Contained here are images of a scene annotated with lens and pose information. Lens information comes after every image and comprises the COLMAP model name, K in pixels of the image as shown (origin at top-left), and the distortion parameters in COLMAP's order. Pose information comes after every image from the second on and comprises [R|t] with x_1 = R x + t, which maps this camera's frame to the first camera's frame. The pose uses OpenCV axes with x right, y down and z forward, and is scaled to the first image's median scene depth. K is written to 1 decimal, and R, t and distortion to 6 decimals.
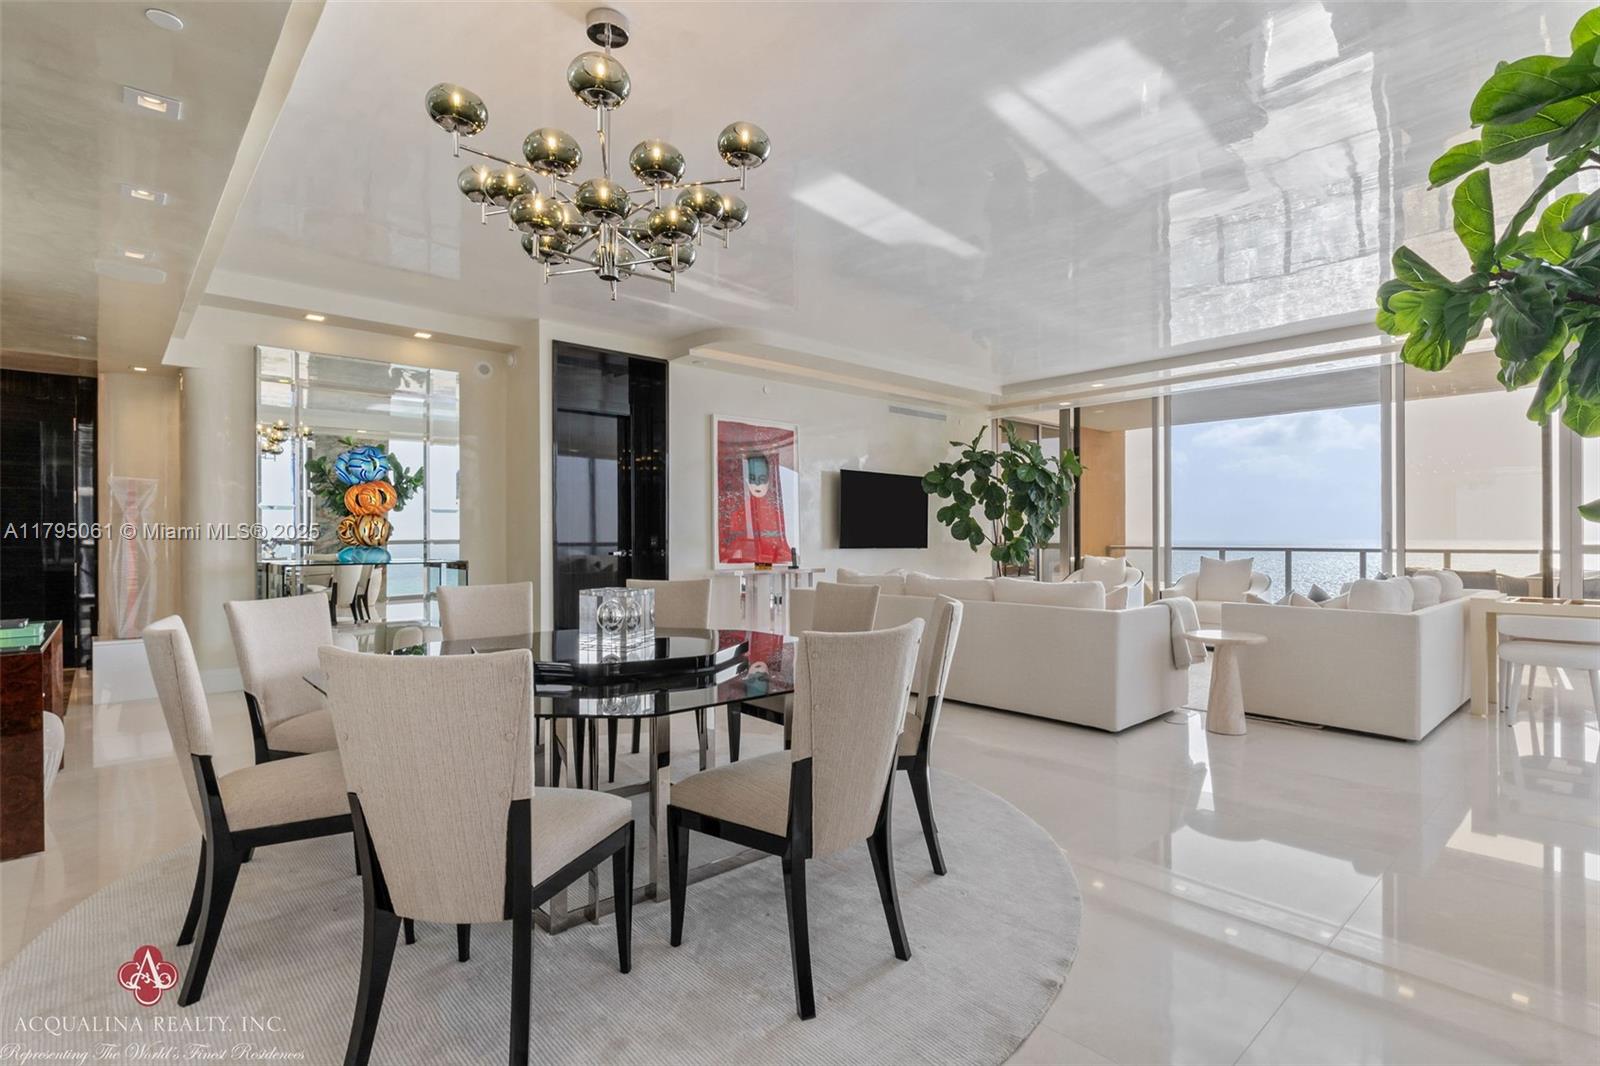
lens RADIAL K [[756.4, 0, 838.3], [0, 756.4, 519.4], [0, 0, 1]] dist [0.002774, -0.000722]
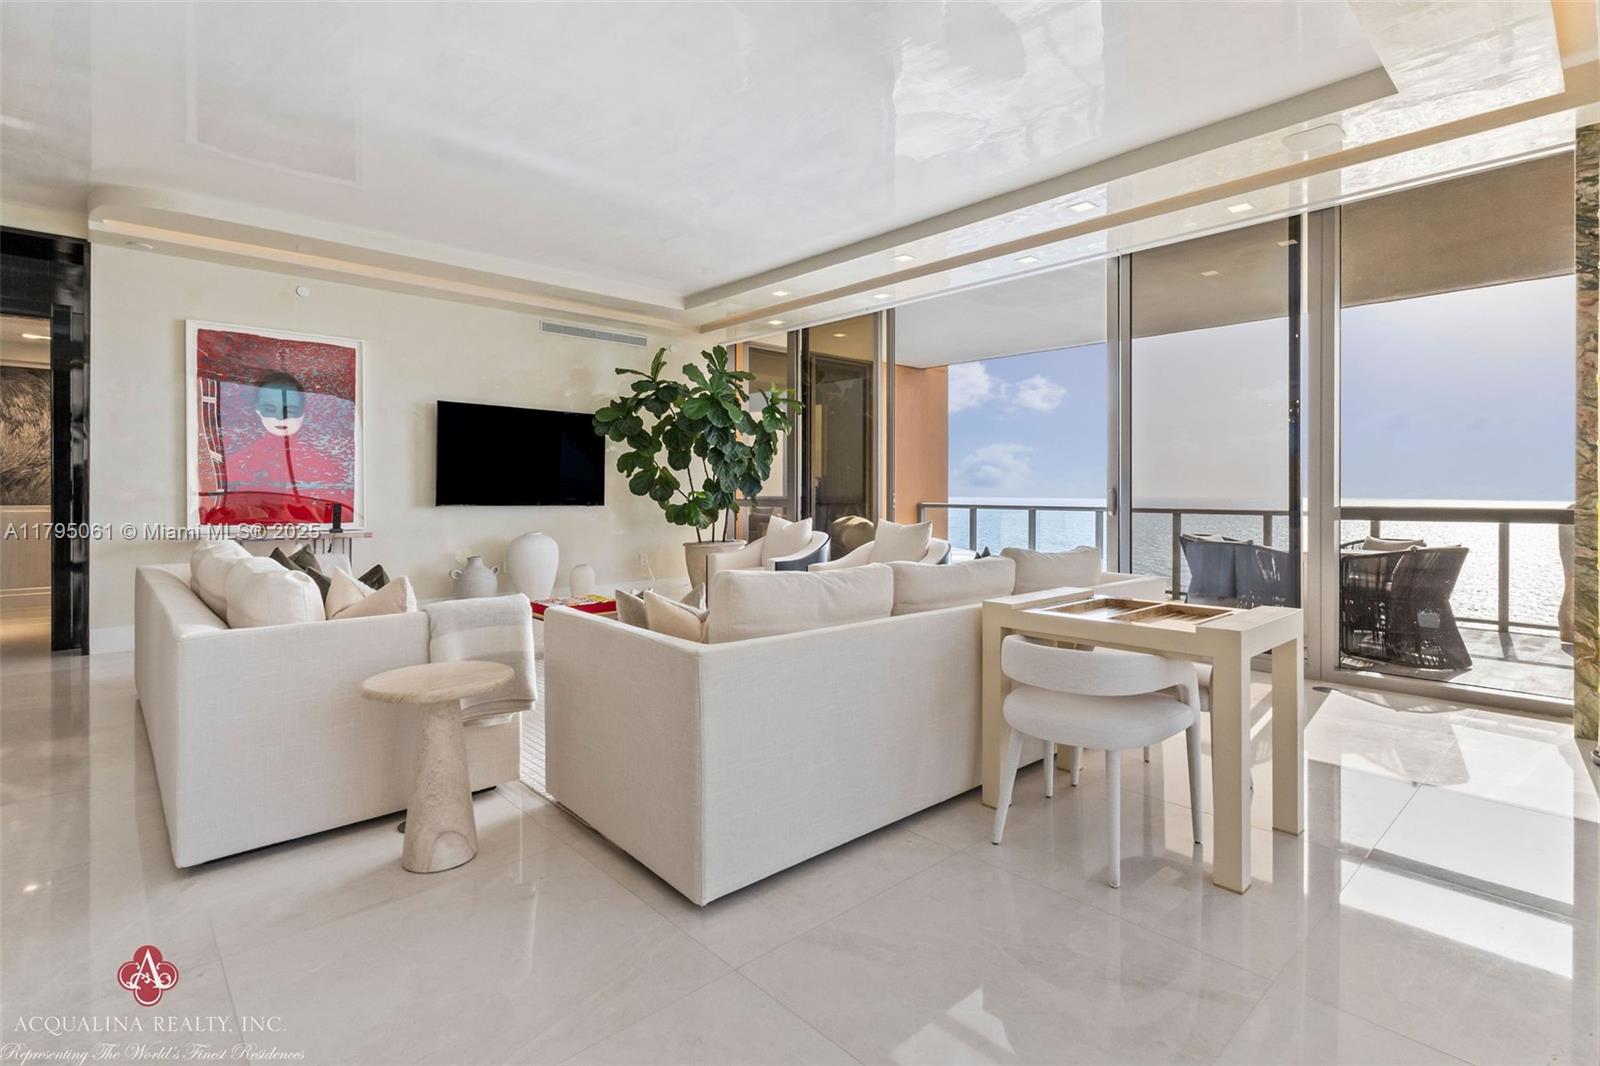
lens RADIAL K [[750.9, 0, 803.2], [0, 750.9, 492.0], [0, 0, 1]] dist [0.003181, 0.000255]
pose [[0.999130, 0.005437, -0.041338, 0.363828], [-0.004763, 0.999854, 0.016392, 0.009951], [0.041421, -0.016181, 0.999011, 0.231118]]
